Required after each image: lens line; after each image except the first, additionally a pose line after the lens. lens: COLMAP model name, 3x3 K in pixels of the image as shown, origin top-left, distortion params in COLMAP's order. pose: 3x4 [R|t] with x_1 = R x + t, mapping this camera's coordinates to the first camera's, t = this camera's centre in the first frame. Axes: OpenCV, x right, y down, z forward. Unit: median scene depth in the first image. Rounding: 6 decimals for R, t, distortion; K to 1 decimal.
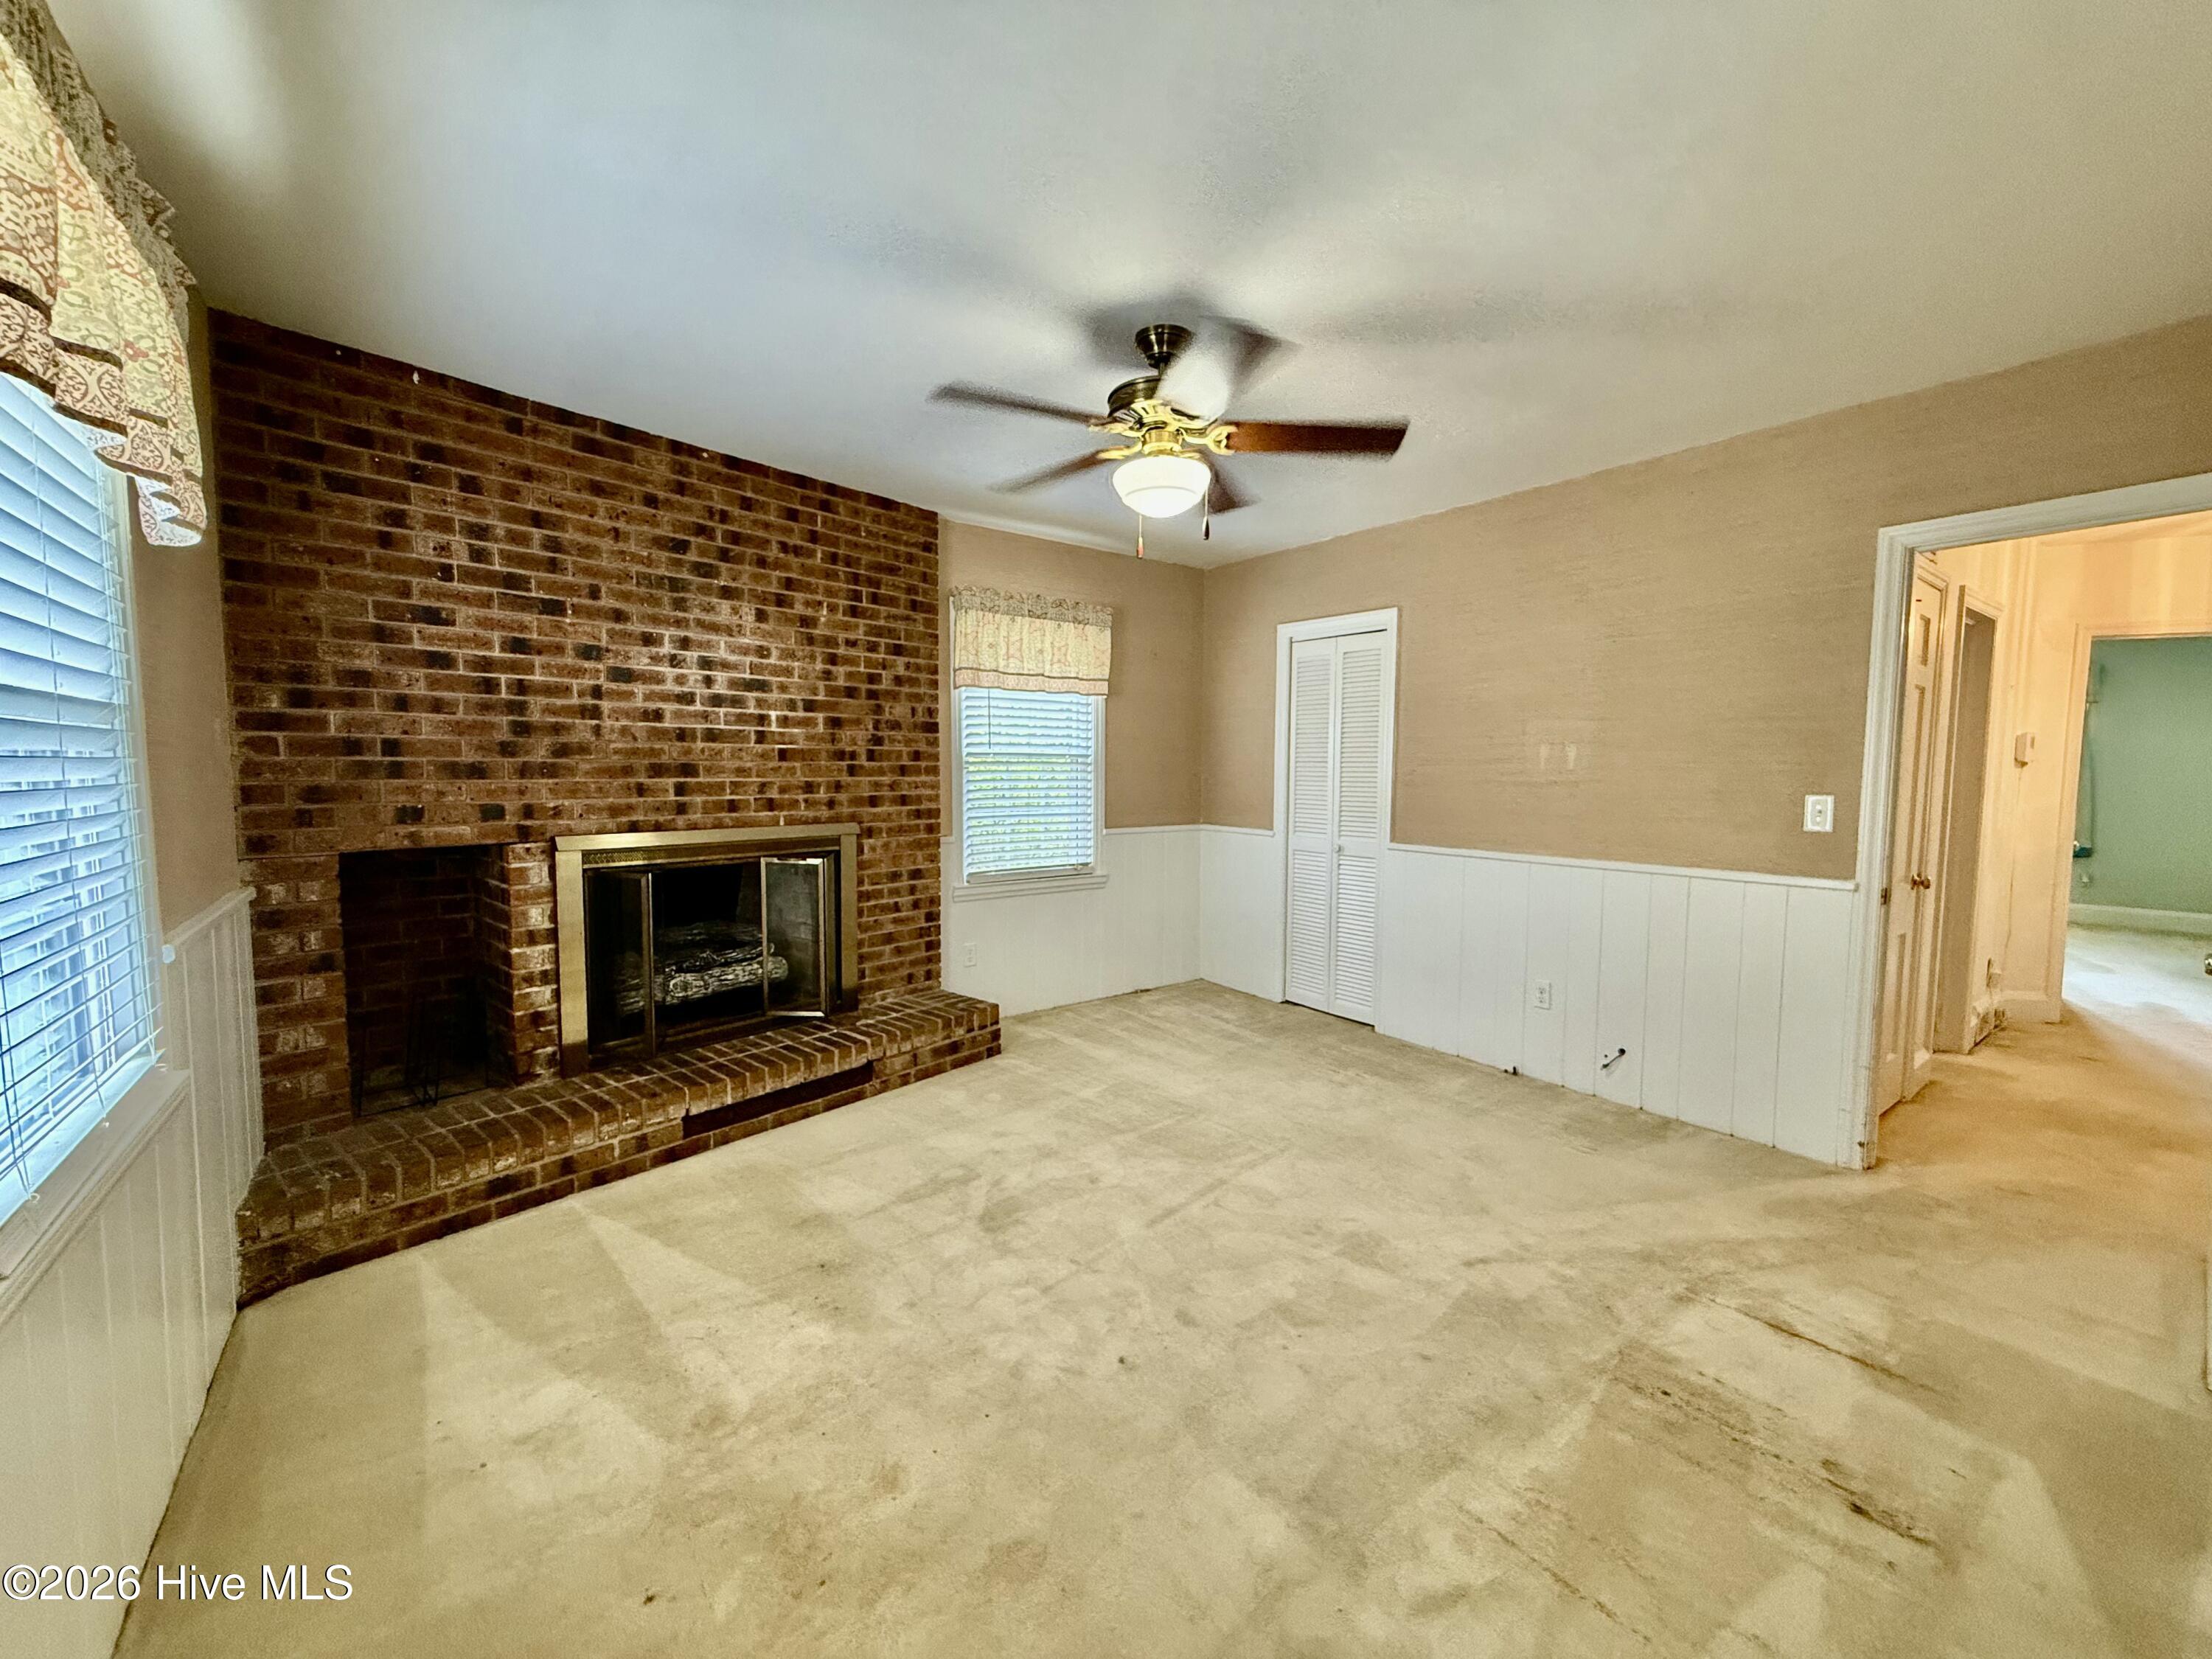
lens RADIAL K [[877.2, 0, 1106.3], [0, 877.2, 828.5], [0, 0, 1]] dist [0.000632, -0.001068]
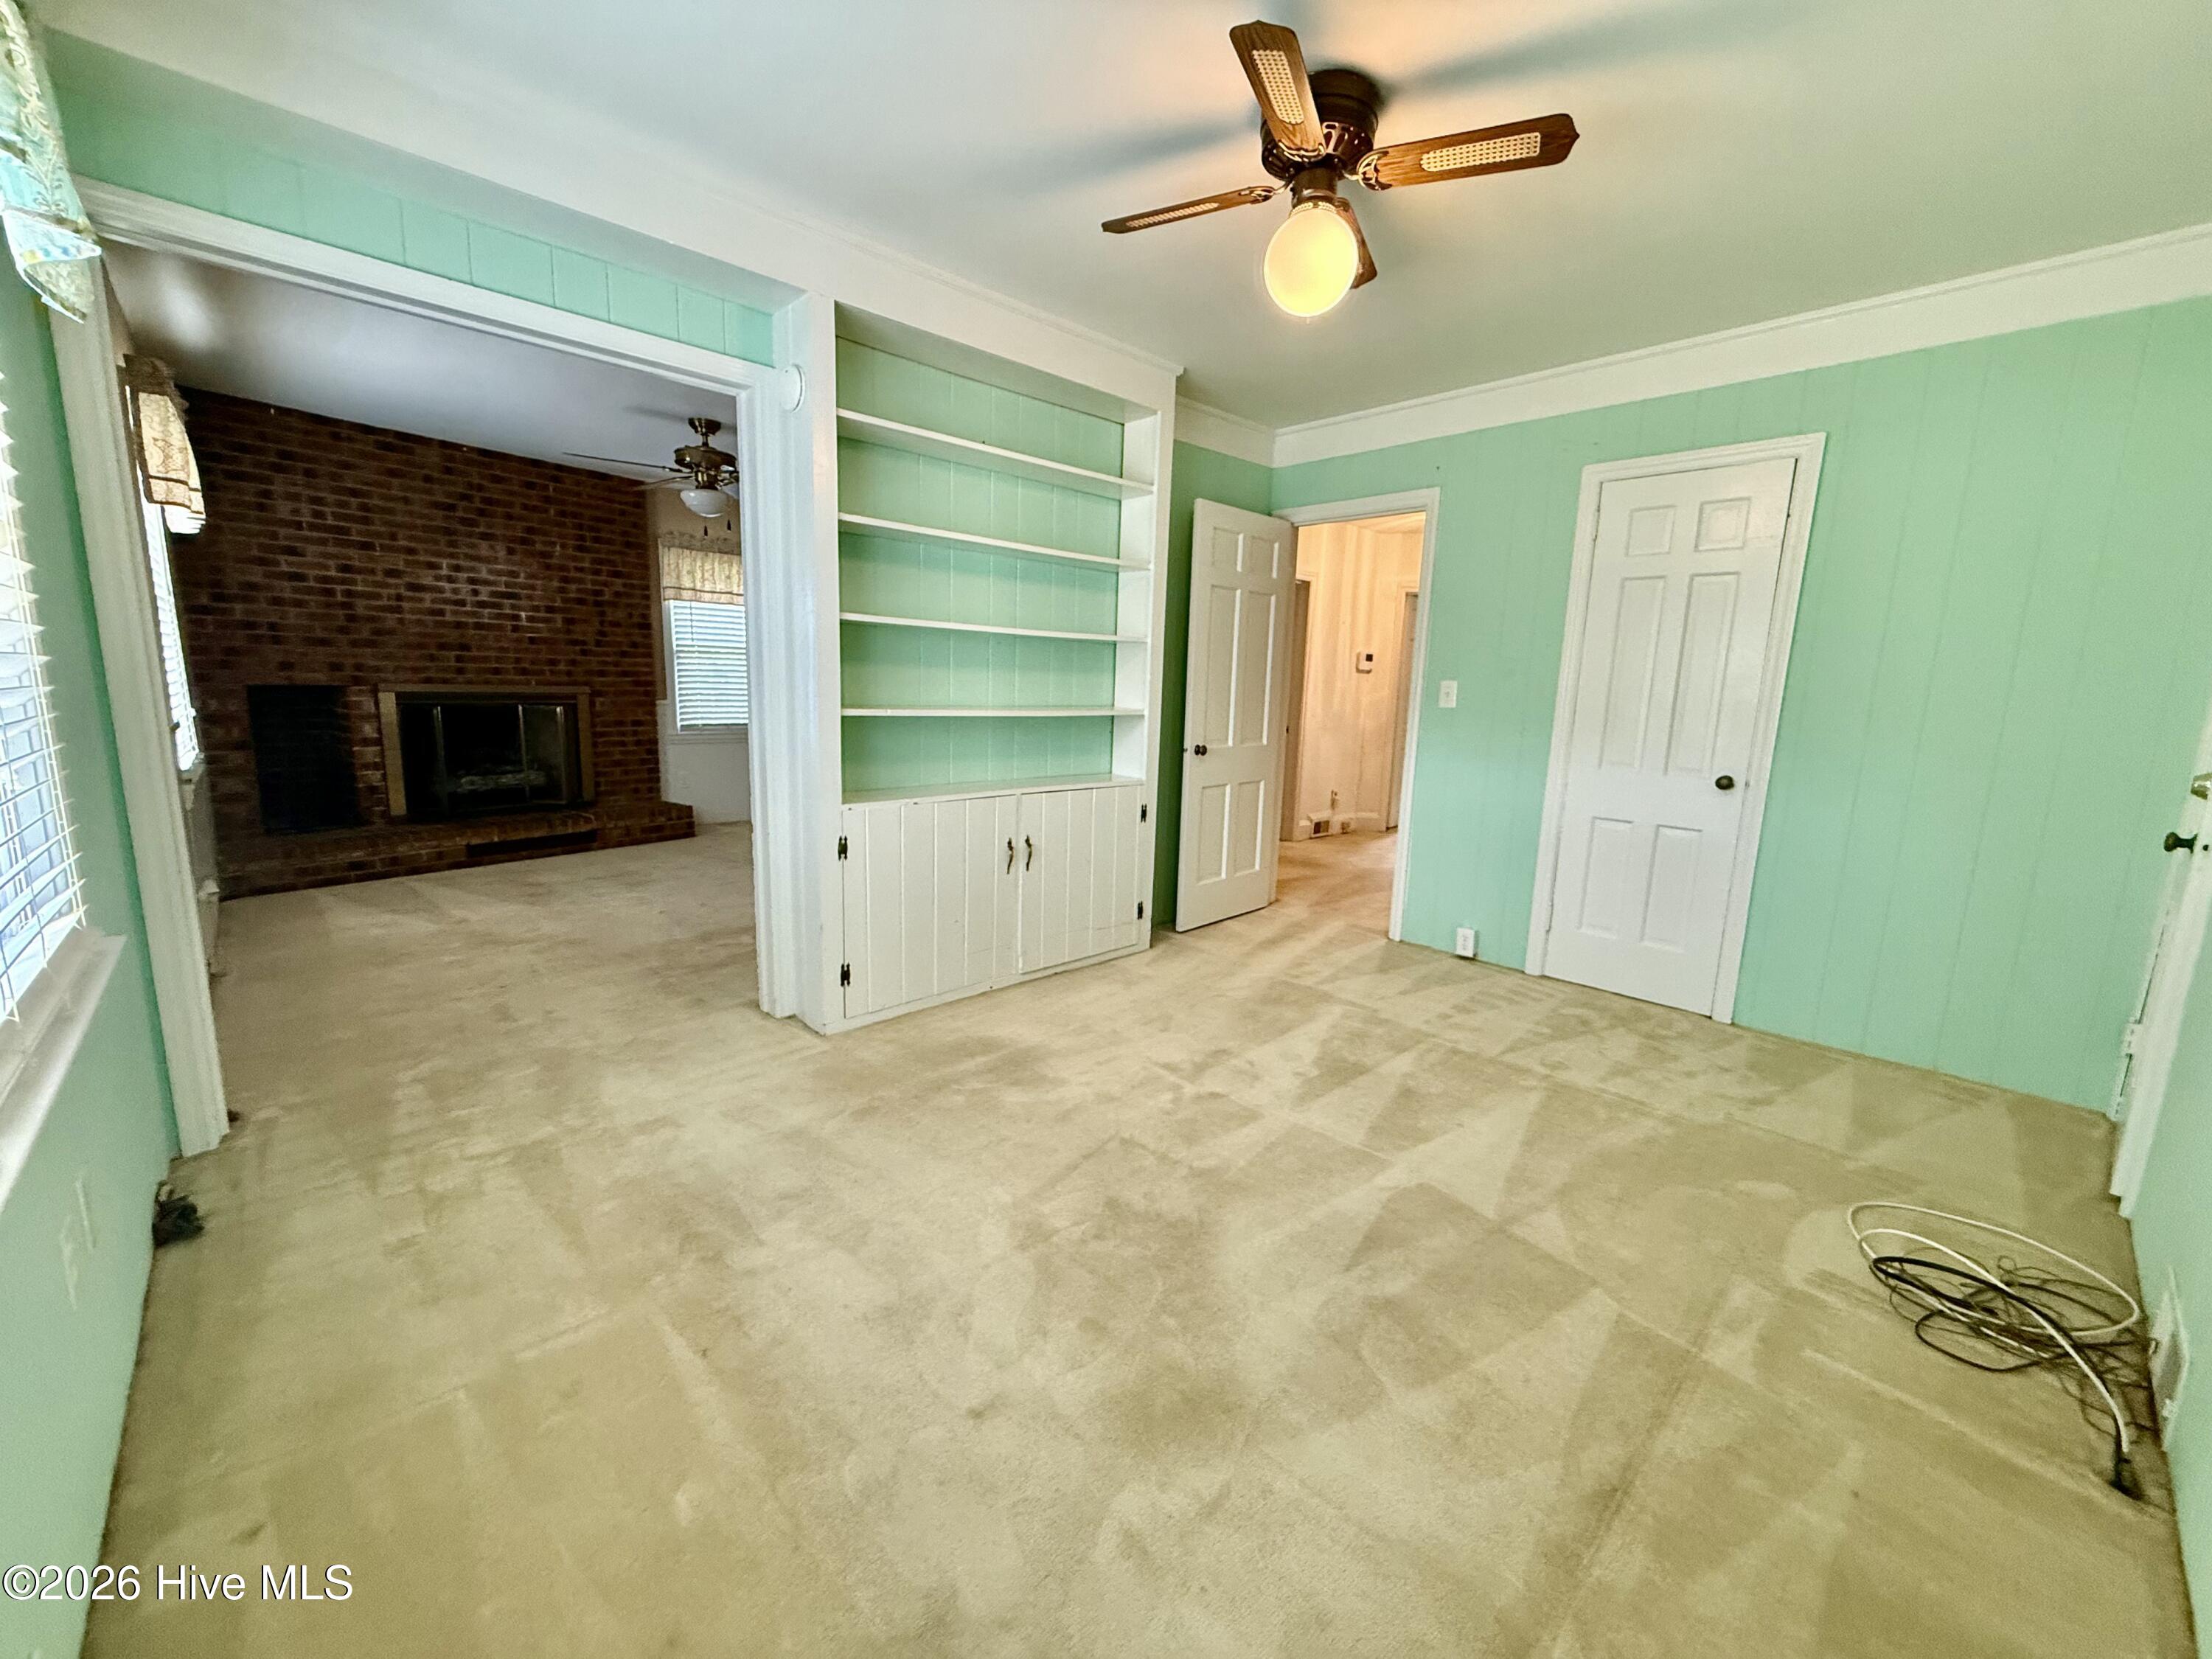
lens RADIAL K [[877.2, 0, 1105.7], [0, 877.2, 827.5], [0, 0, 1]] dist [0.000632, -0.001068]
pose [[0.992927, 0.006558, 0.118544, 0.539243], [-0.018255, 0.995033, 0.097855, 0.089173], [-0.117313, -0.099327, 0.988115, -0.820509]]
